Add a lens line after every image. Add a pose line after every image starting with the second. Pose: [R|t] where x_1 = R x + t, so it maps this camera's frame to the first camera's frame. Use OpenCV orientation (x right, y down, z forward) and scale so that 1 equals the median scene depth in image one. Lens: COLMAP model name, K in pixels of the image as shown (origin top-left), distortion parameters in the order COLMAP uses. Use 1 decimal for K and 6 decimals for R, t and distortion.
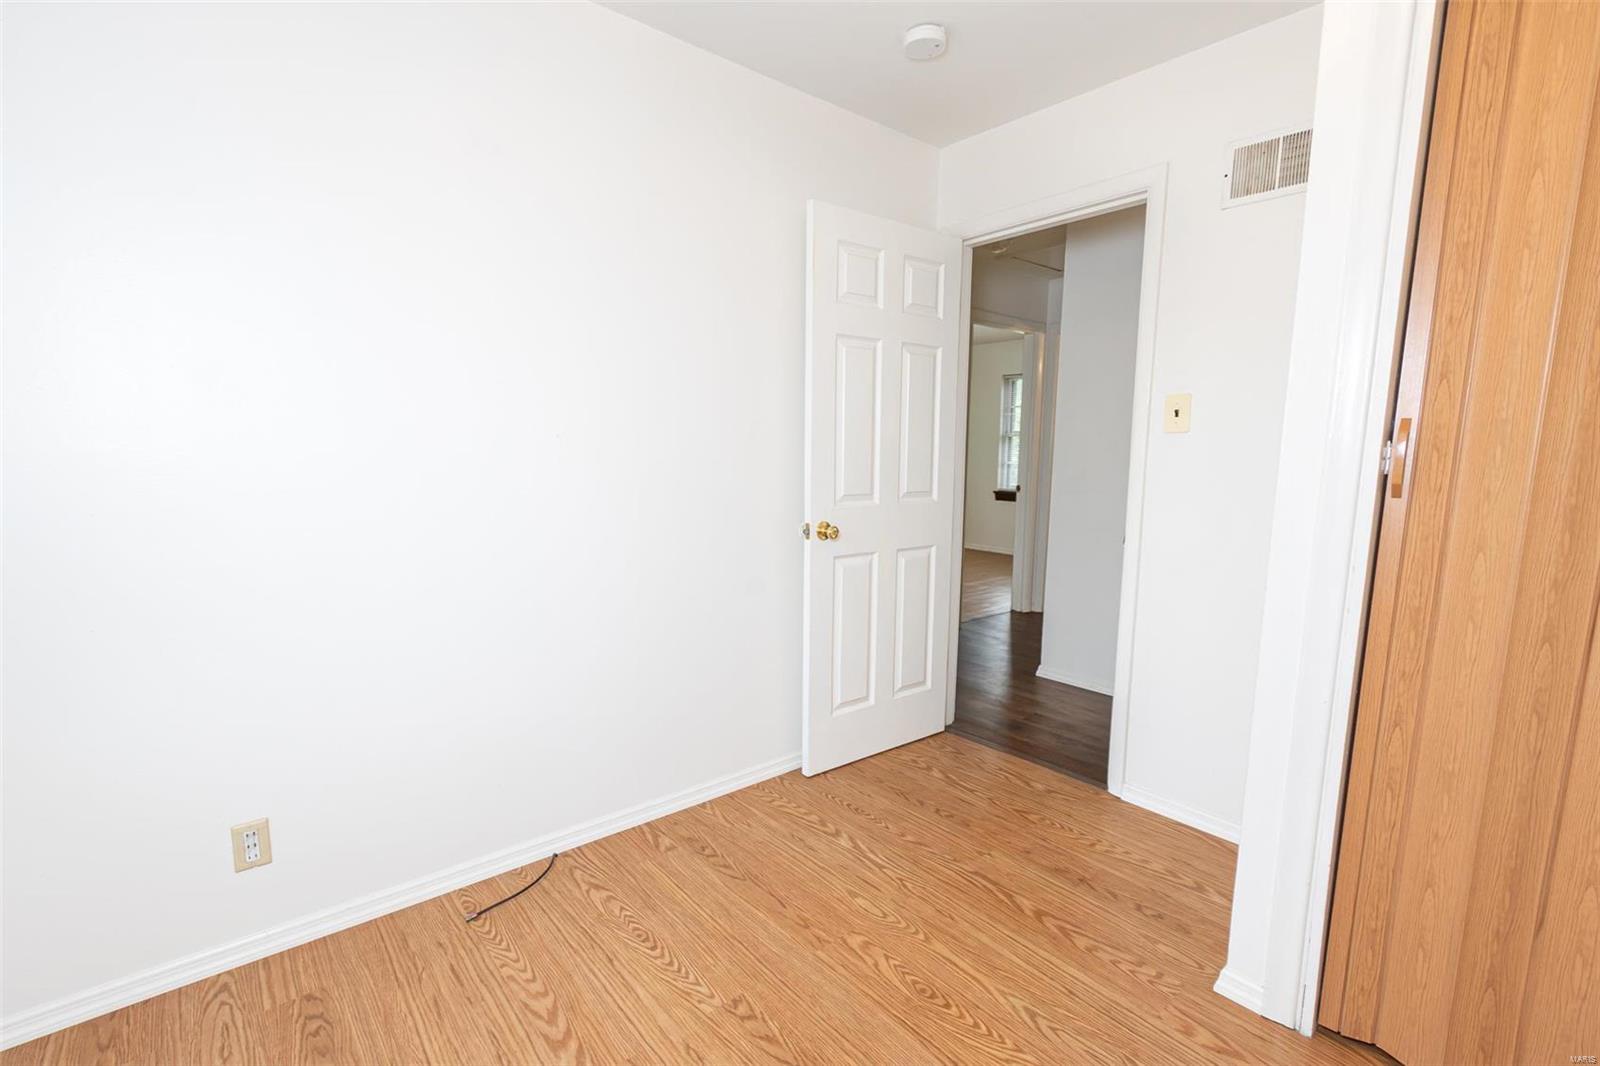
lens RADIAL K [[720.6, 0, 798.4], [0, 720.6, 540.3], [0, 0, 1]] dist [-0.001654, -0.000189]
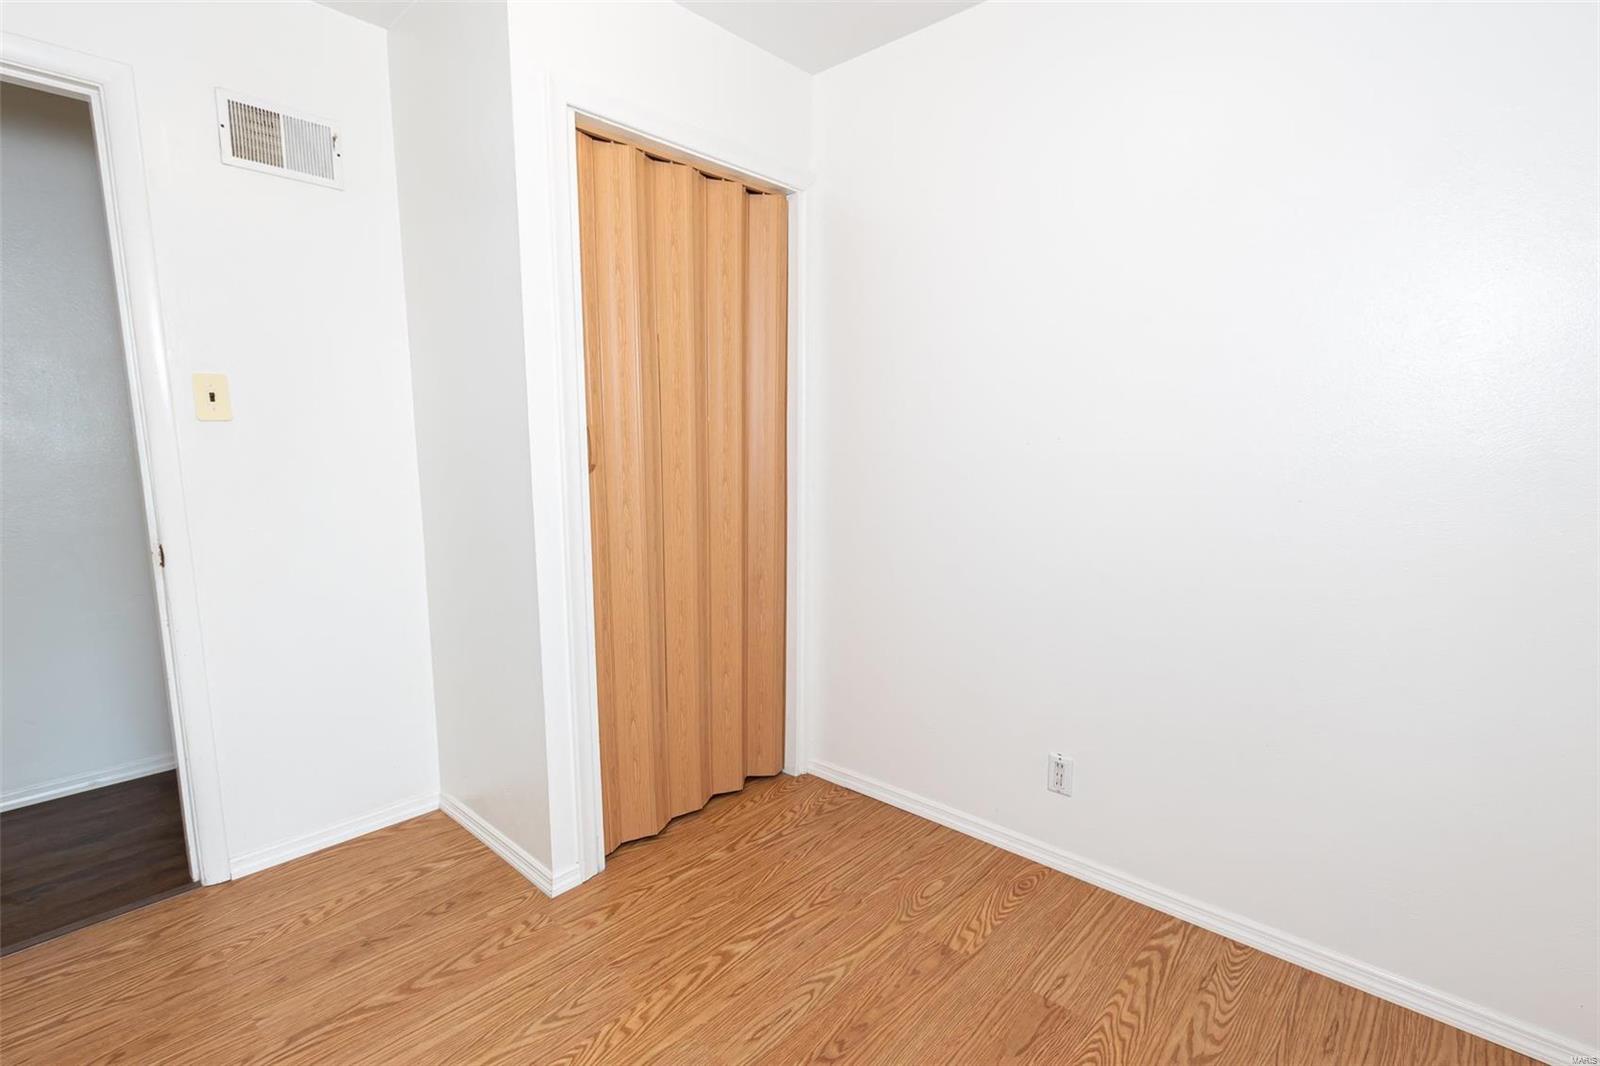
lens RADIAL K [[720.6, 0, 796.3], [0, 720.6, 537.4], [0, 0, 1]] dist [-0.001654, -0.000189]
pose [[-0.116218, -0.140197, 0.983279, -0.481939], [0.124939, 0.980061, 0.154505, -0.078504], [-0.985334, 0.140806, -0.096385, 0.553525]]
